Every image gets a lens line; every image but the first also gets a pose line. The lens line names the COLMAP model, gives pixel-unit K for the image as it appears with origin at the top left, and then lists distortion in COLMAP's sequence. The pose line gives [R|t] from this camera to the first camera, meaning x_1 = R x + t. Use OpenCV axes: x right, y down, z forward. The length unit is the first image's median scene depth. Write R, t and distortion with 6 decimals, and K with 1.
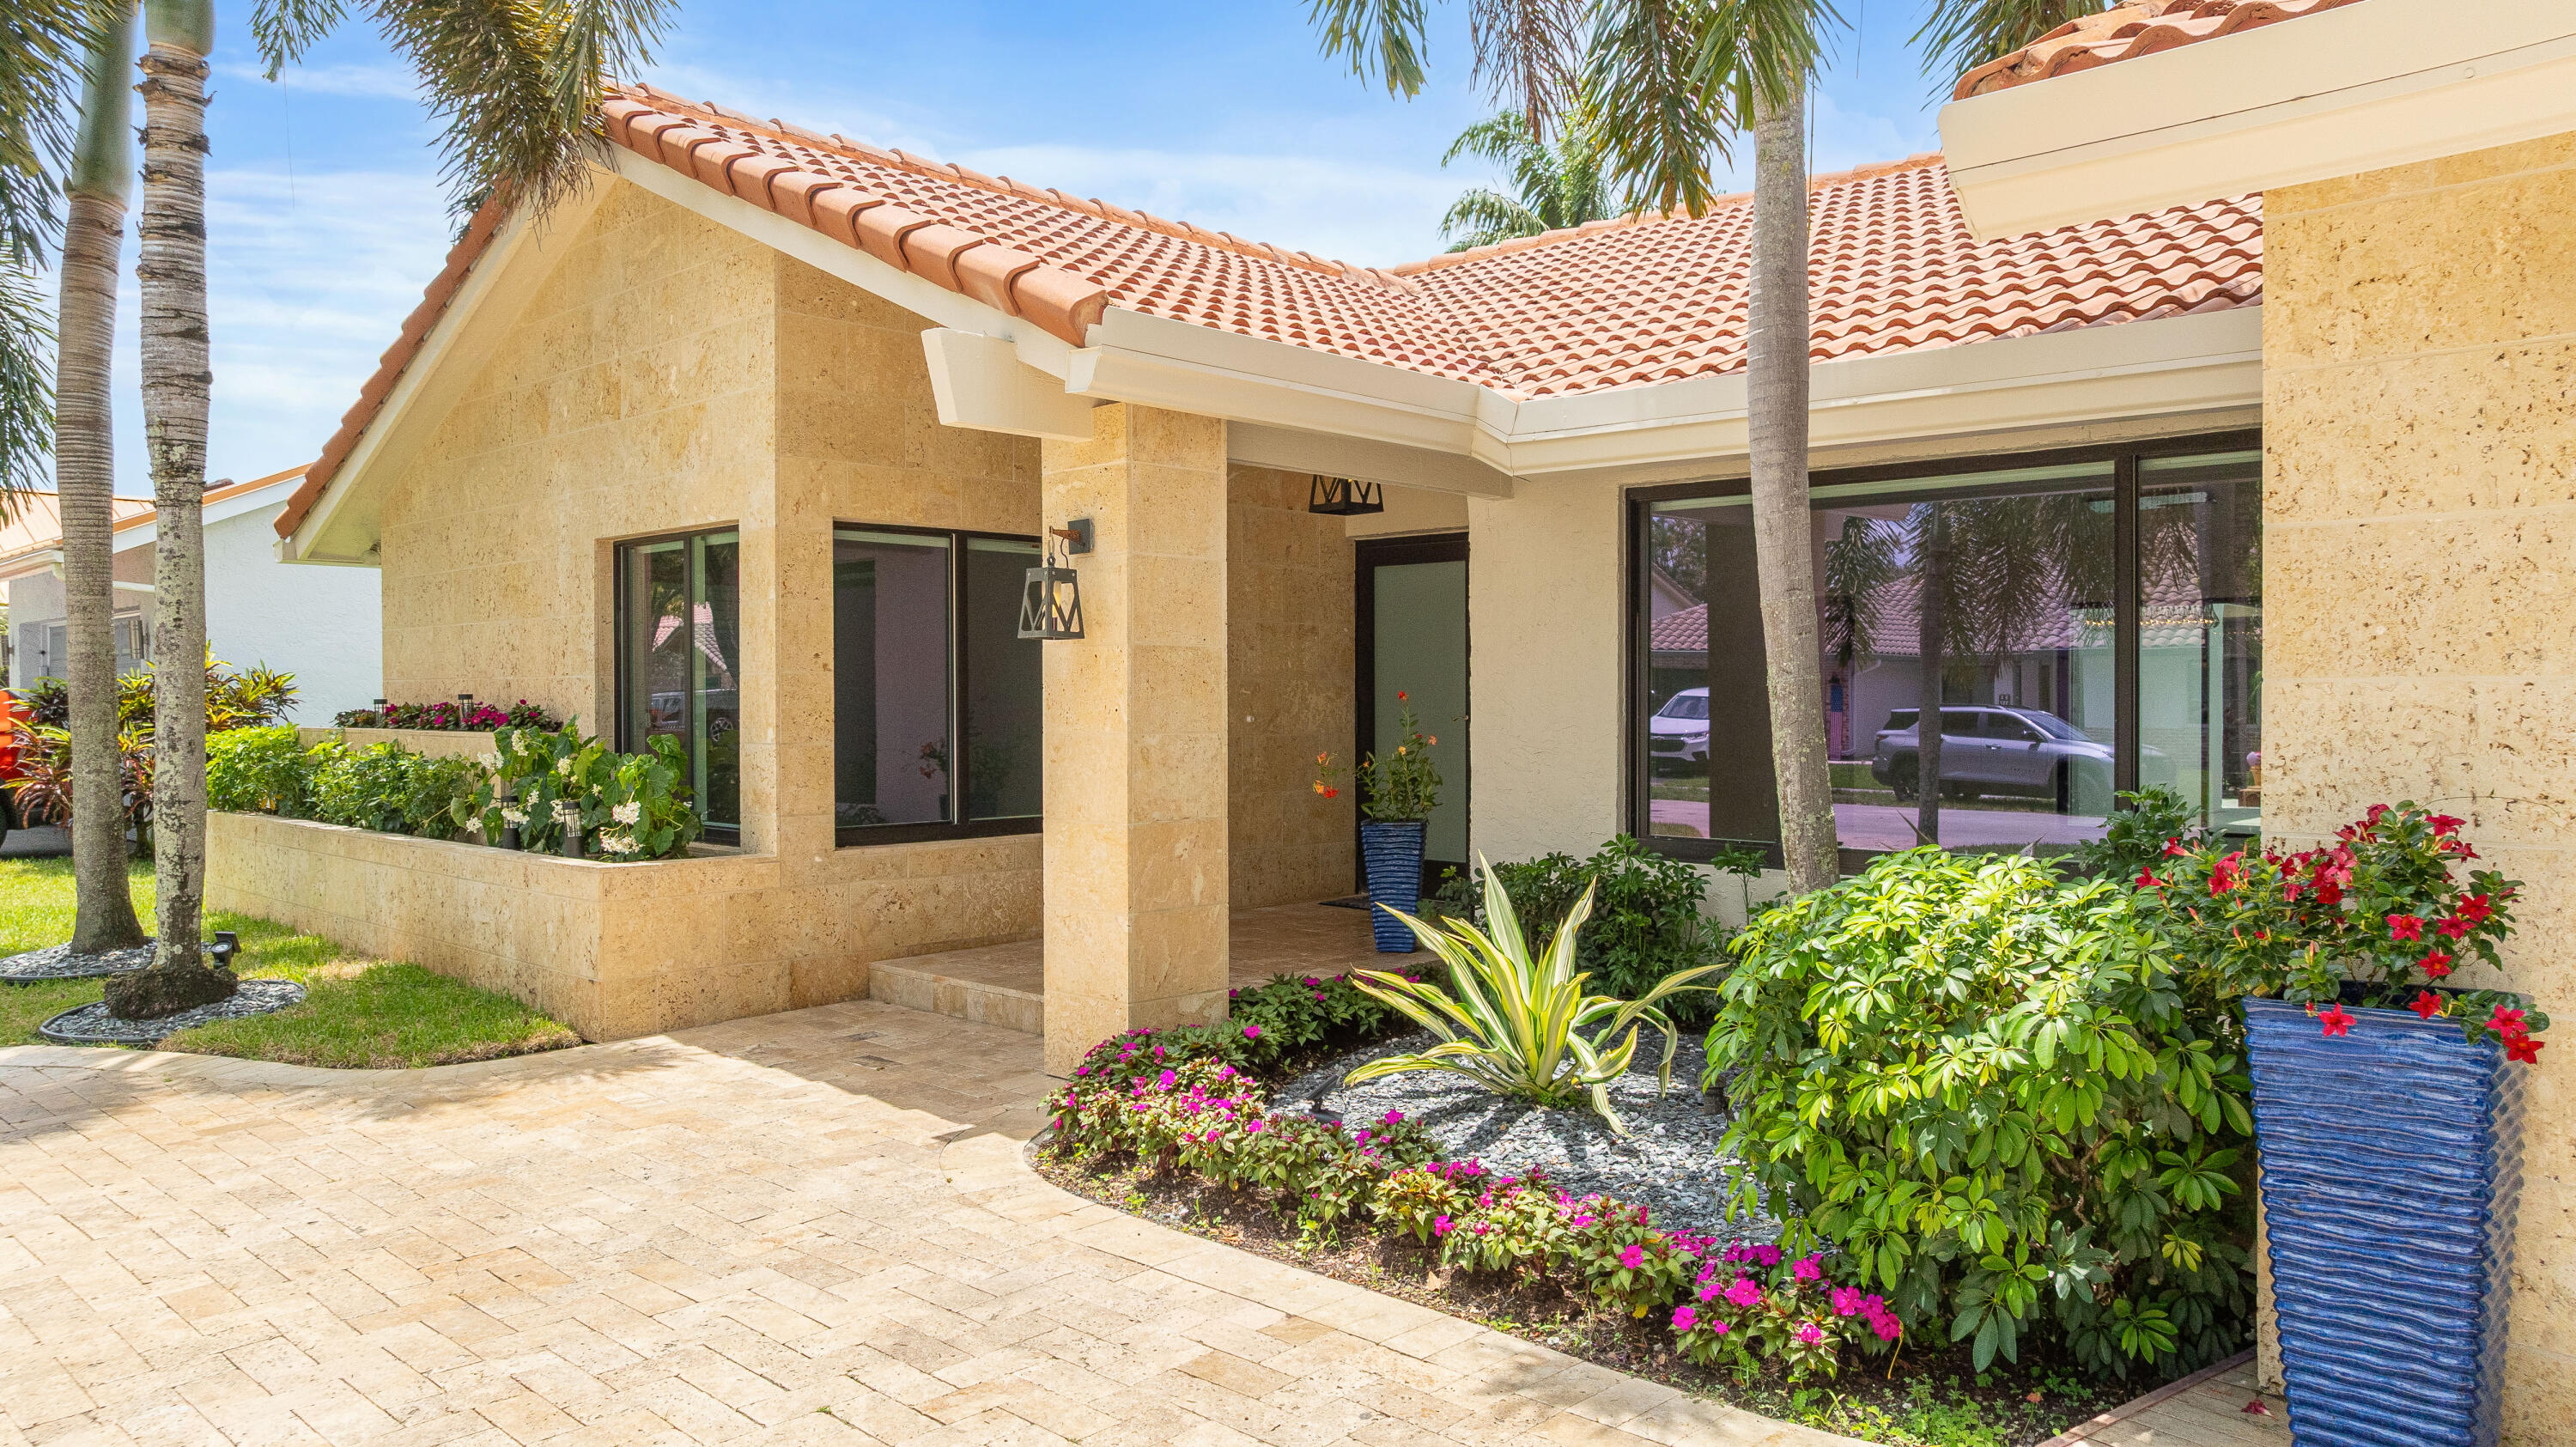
lens RADIAL K [[1810.3, 0, 1288.0], [0, 1810.3, 723.5], [0, 0, 1]] dist [-0.022219, -0.001421]
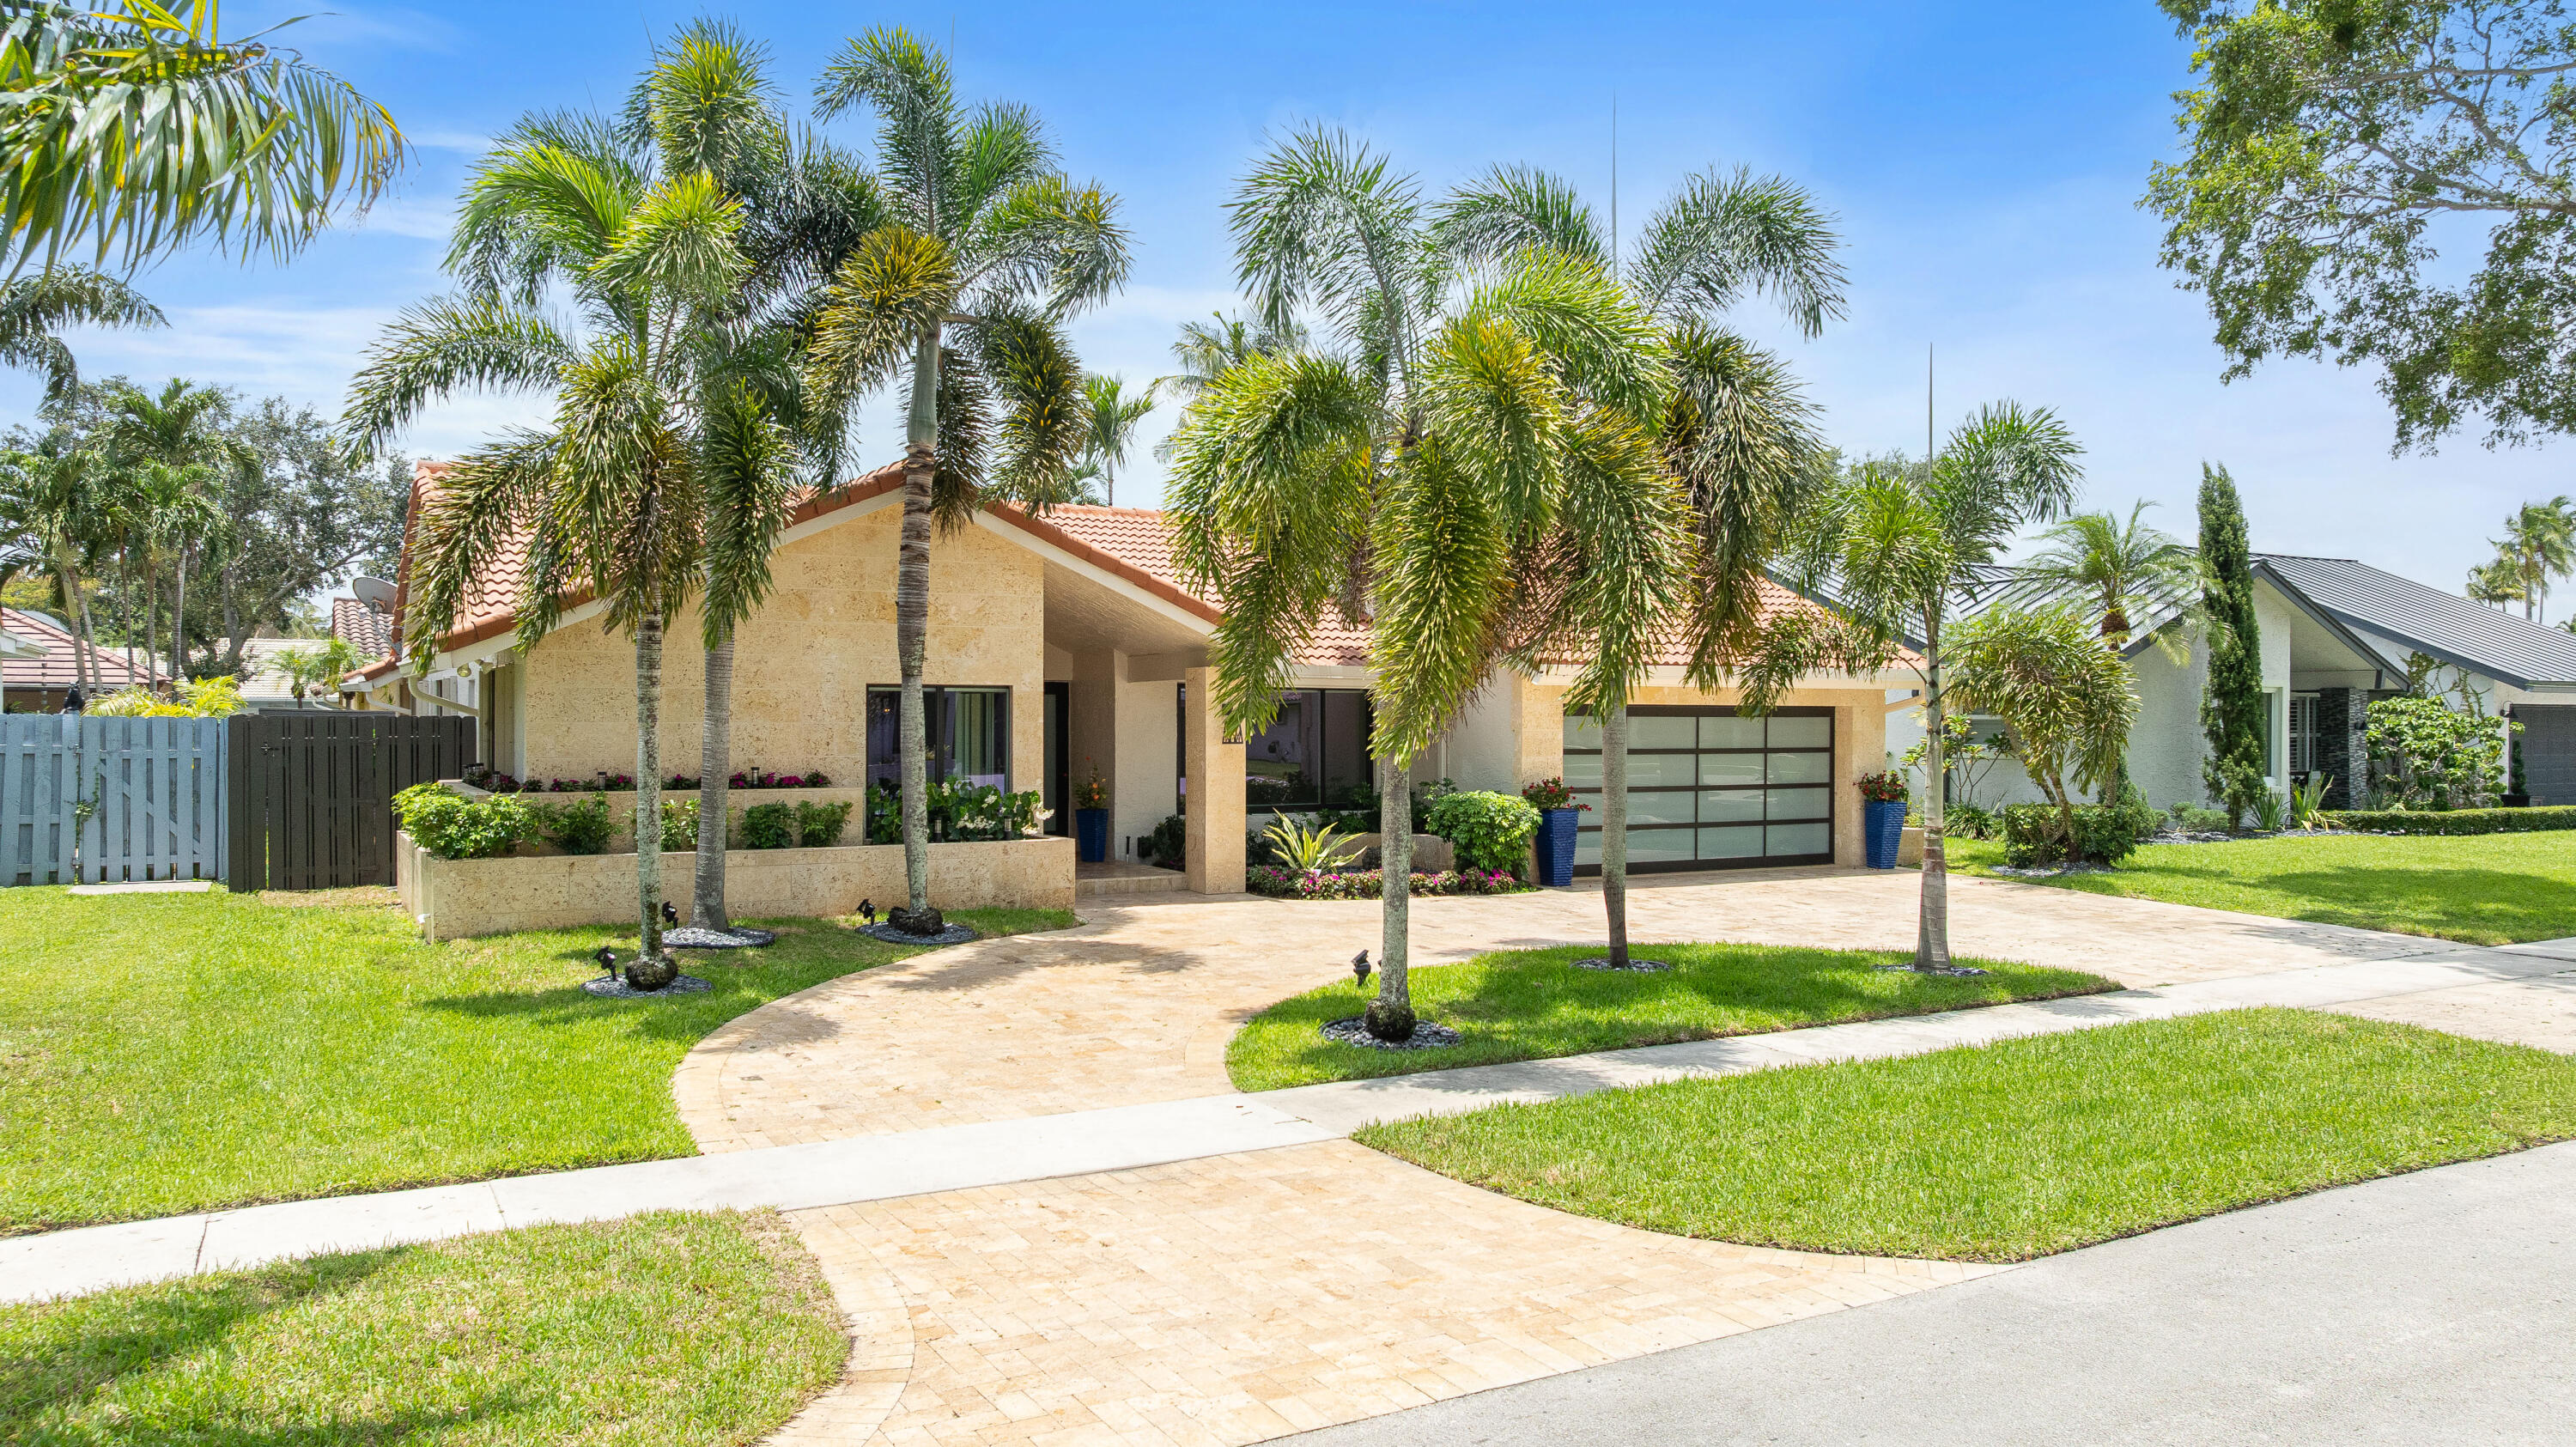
lens RADIAL K [[1810.3, 0, 1288.0], [0, 1810.3, 723.5], [0, 0, 1]] dist [-0.022219, -0.001421]
pose [[0.280385, -0.000616, 0.959888, -3.253030], [0.011720, 0.999927, -0.002782, -0.077851], [-0.959816, 0.012030, 0.280371, 0.075630]]
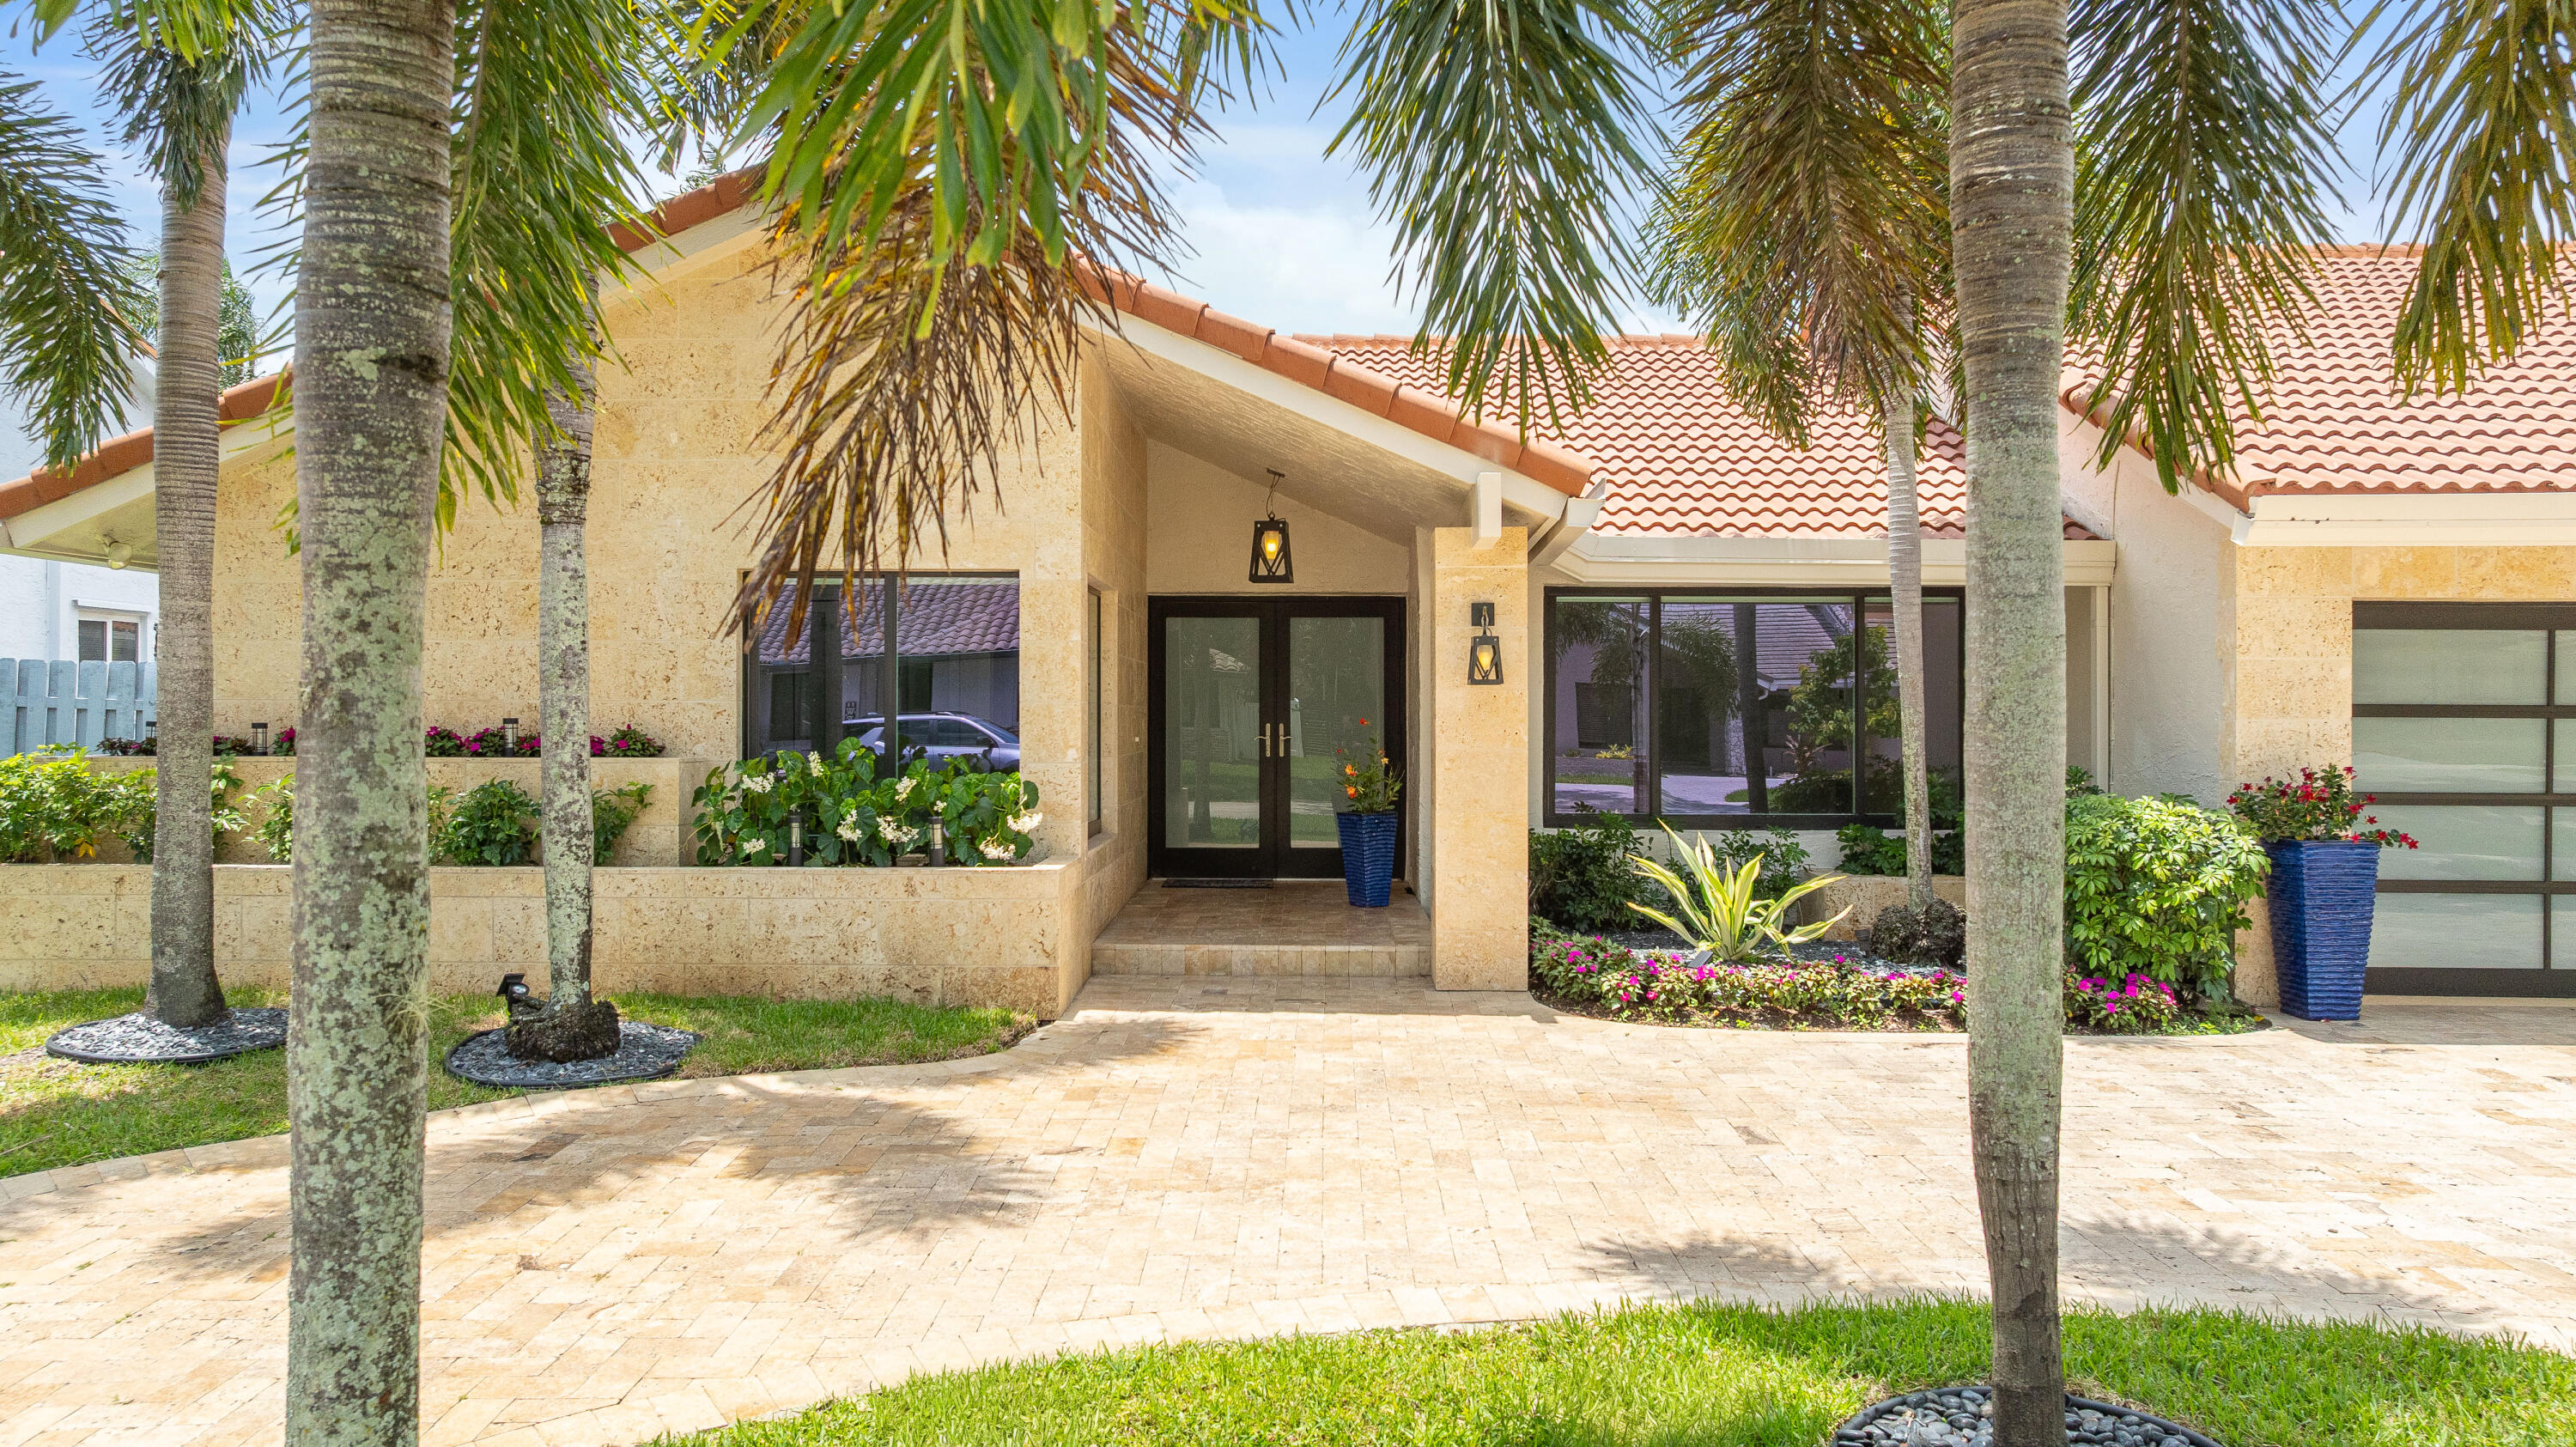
lens RADIAL K [[1816.2, 0, 1286.4], [0, 1816.2, 708.3], [0, 0, 1]] dist [-0.019656, 0.000442]
pose [[0.731986, 0.006270, 0.681291, -1.351046], [0.007323, 0.999827, -0.017069, -0.003937], [-0.681281, 0.017484, 0.731814, 0.045200]]
